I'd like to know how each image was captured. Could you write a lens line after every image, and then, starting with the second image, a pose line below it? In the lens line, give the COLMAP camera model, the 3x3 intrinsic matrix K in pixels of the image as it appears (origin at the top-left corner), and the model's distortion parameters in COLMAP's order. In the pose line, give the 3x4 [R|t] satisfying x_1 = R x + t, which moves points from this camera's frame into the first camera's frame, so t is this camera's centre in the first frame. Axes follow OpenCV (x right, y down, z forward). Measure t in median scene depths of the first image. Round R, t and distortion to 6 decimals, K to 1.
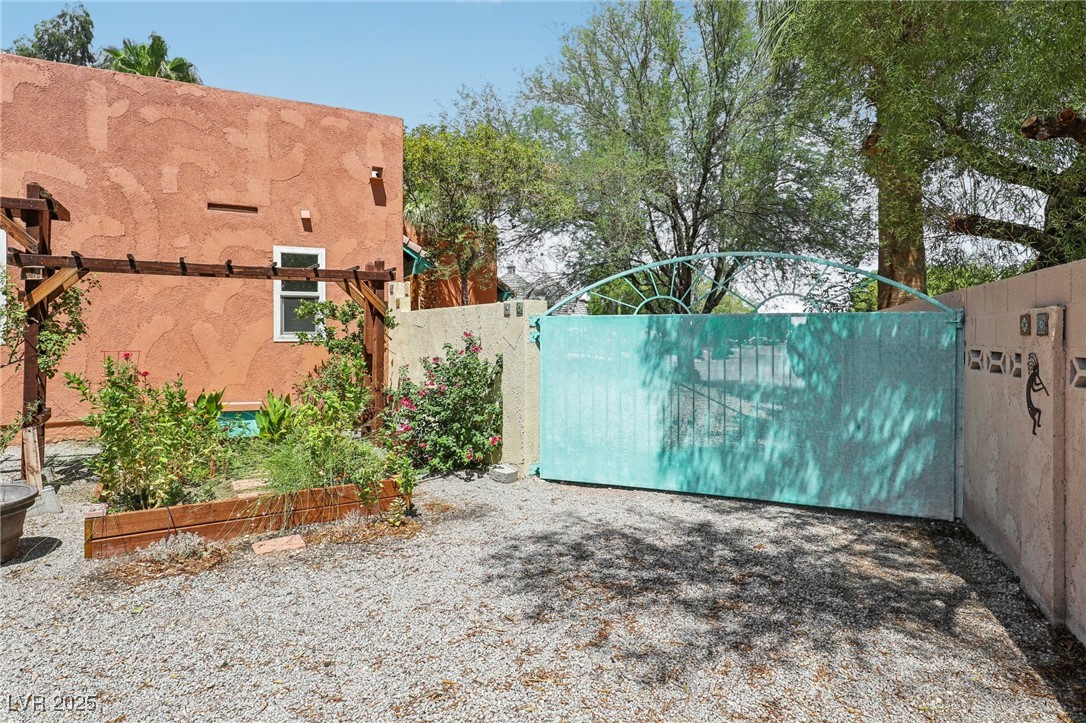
lens RADIAL K [[654.1, 0, 543.0], [0, 654.1, 361.5], [0, 0, 1]] dist [-0.036840, -0.000921]
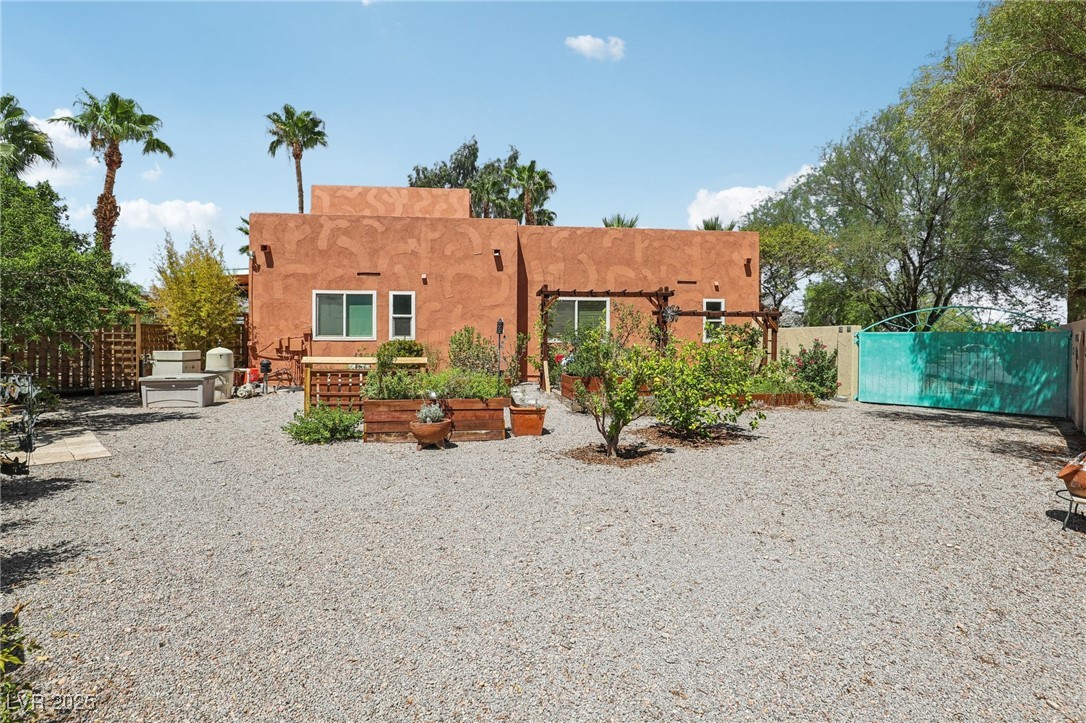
lens RADIAL K [[515.6, 0, 546.4], [0, 515.6, 349.9], [0, 0, 1]] dist [-0.029974, 0.001515]
pose [[0.927068, 0.012011, -0.374700, -0.284919], [-0.019954, 0.999651, -0.017324, 0.037846], [0.374361, 0.023537, 0.926984, -0.890958]]
